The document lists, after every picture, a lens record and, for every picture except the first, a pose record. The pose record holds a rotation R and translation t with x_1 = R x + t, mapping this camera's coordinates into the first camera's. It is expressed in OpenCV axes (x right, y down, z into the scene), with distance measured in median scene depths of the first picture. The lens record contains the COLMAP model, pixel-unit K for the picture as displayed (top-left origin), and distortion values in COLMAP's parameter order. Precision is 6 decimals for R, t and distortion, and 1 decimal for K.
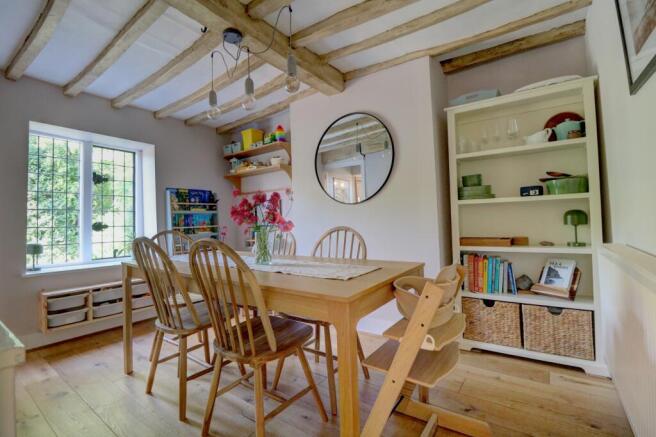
lens RADIAL K [[304.2, 0, 328.0], [0, 304.2, 218.5], [0, 0, 1]] dist [0.000125, -0.000072]
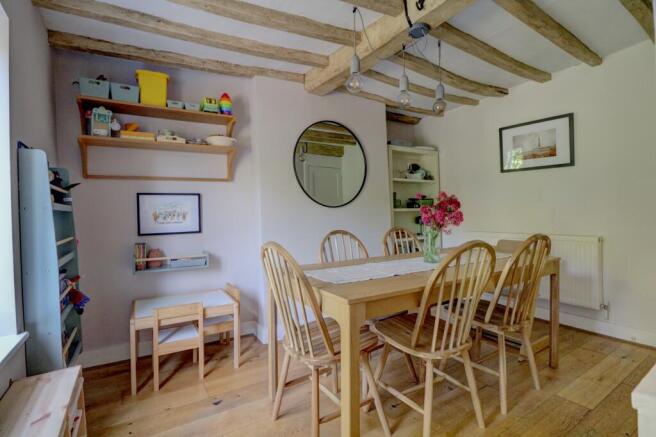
lens RADIAL K [[304.2, 0, 328.0], [0, 304.2, 218.5], [0, 0, 1]] dist [0.000125, -0.000072]
pose [[0.385925, 0.000596, 0.922530, -0.738968], [-0.001268, 0.999999, -0.000116, -0.007908], [-0.922529, -0.001125, 0.385925, 0.497450]]
